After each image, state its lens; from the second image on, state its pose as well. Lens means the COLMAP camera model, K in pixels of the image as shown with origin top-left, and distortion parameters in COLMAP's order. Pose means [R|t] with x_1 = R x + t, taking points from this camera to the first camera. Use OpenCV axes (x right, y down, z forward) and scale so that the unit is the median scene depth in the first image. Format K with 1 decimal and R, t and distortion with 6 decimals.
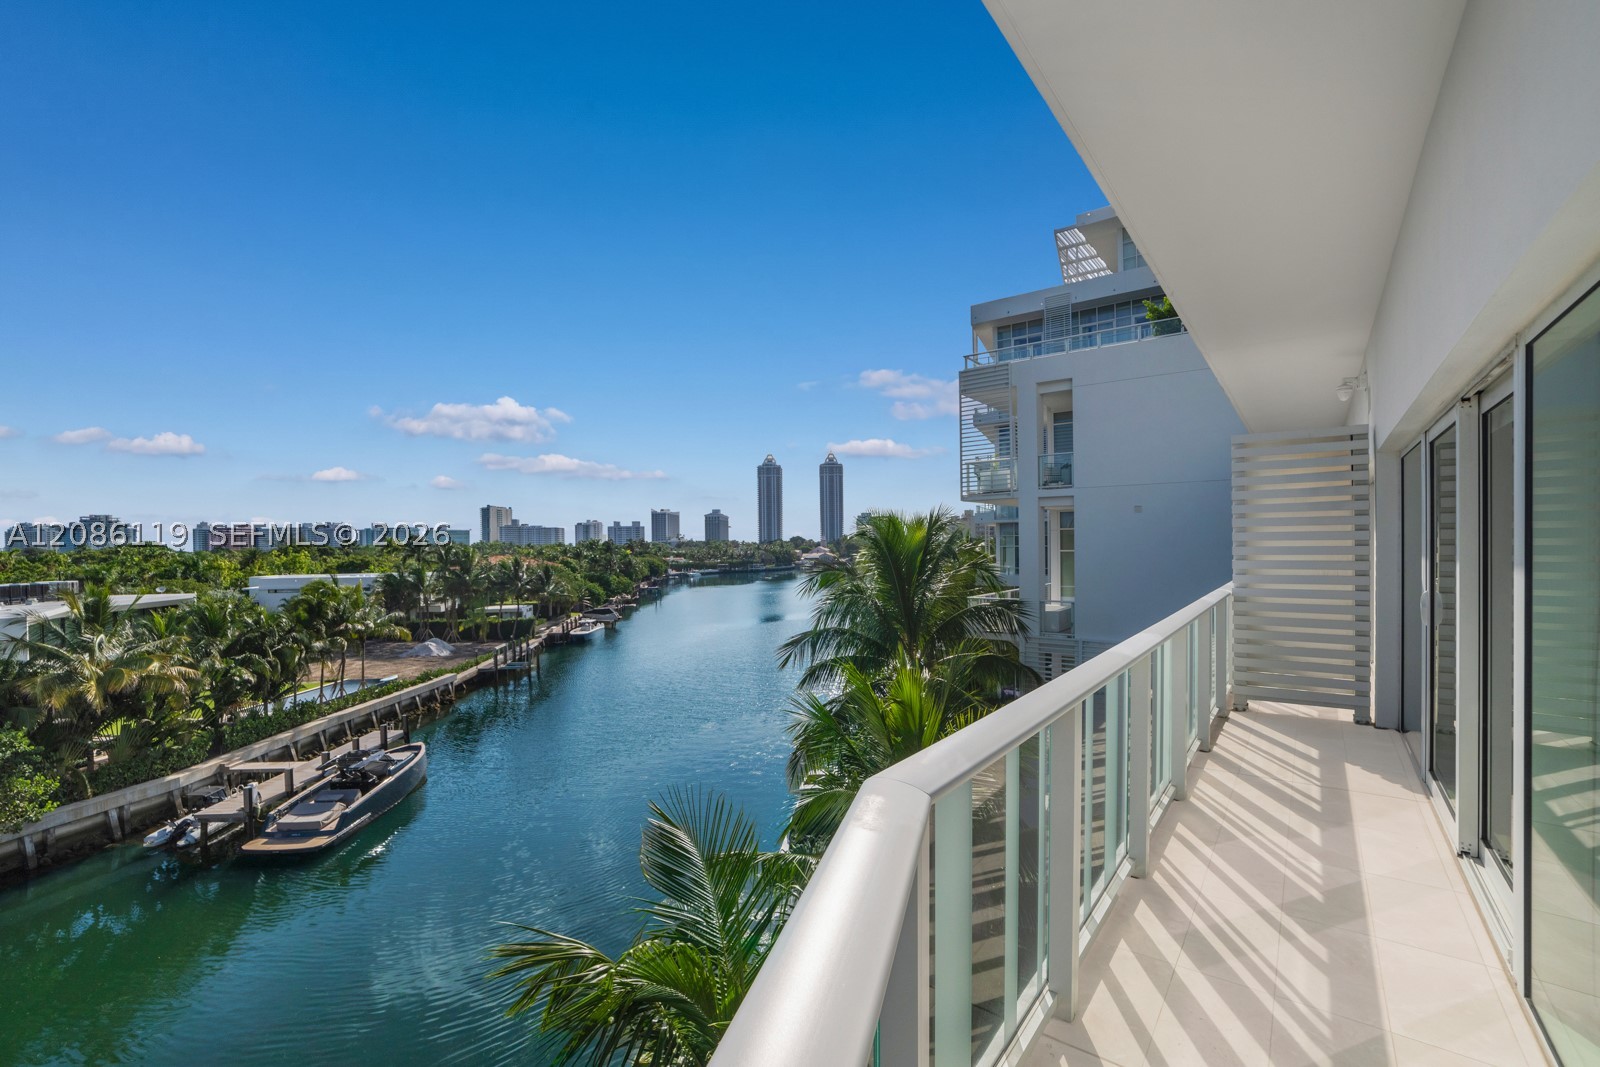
lens RADIAL K [[647.0, 0, 786.4], [0, 647.0, 546.5], [0, 0, 1]] dist [-0.061919, 0.018337]
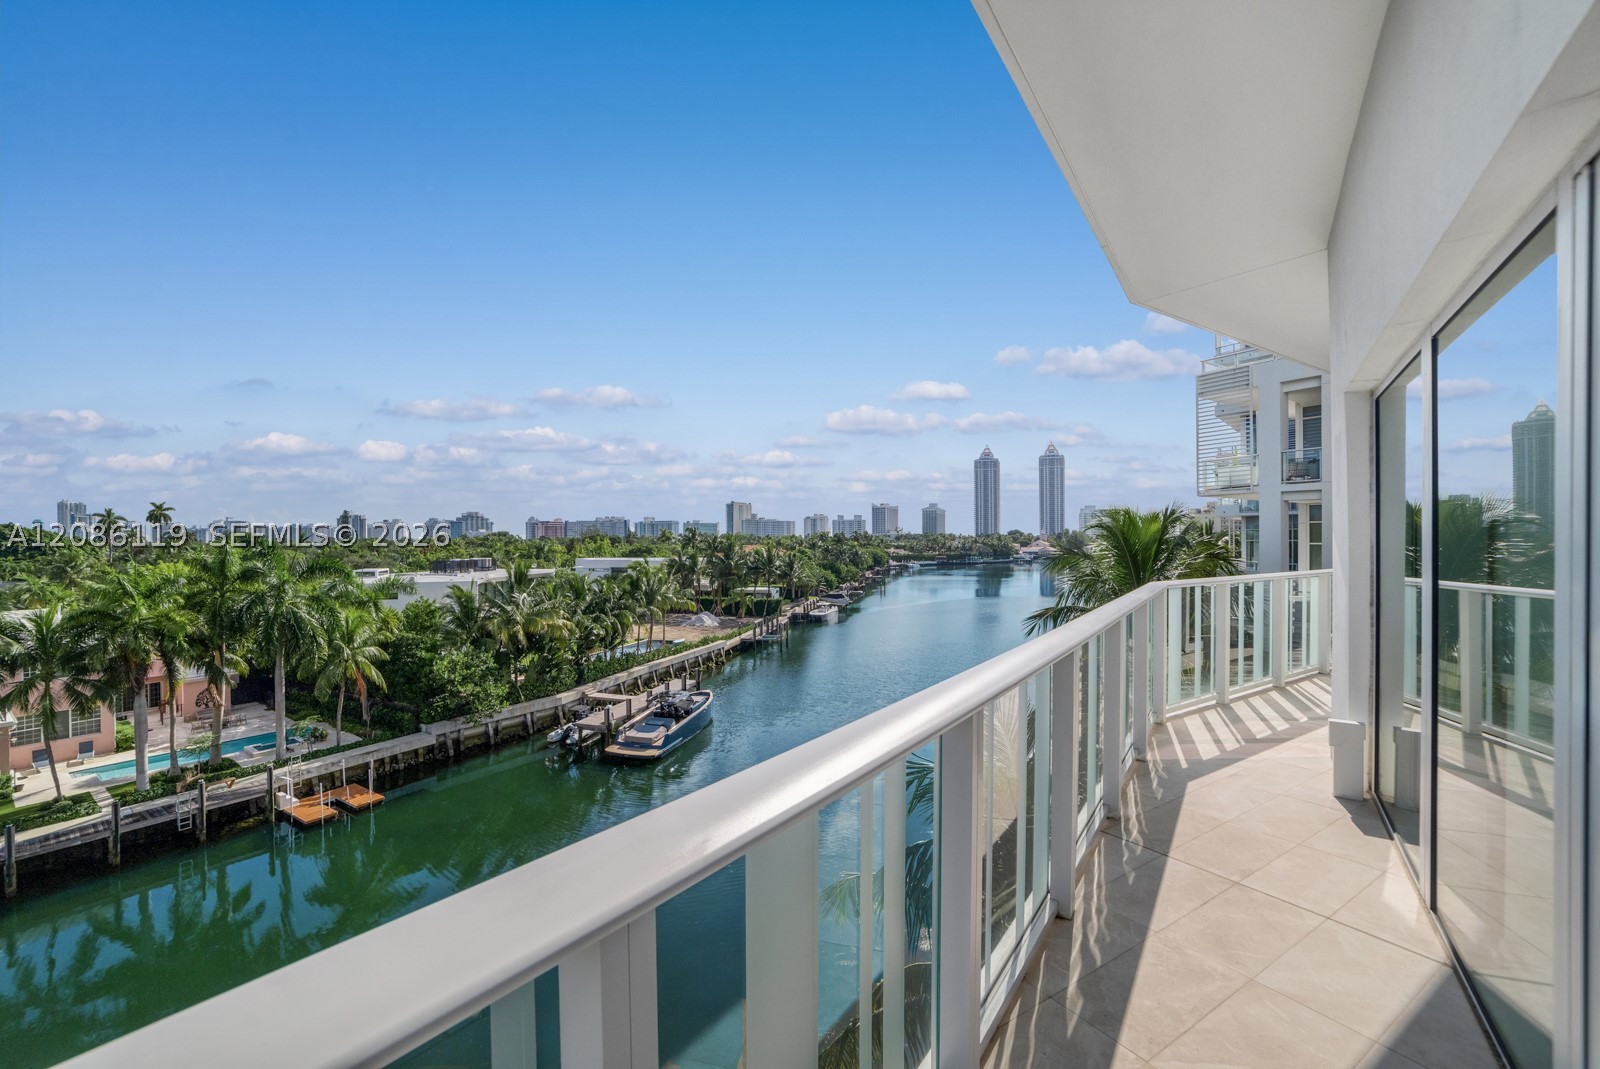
lens RADIAL K [[613.1, 0, 791.7], [0, 613.1, 541.6], [0, 0, 1]] dist [-0.058739, 0.019338]
pose [[0.943674, 0.010048, -0.330723, -0.022388], [-0.008609, 0.999946, 0.005817, 0.003263], [0.330764, -0.002643, 0.943710, -0.103011]]
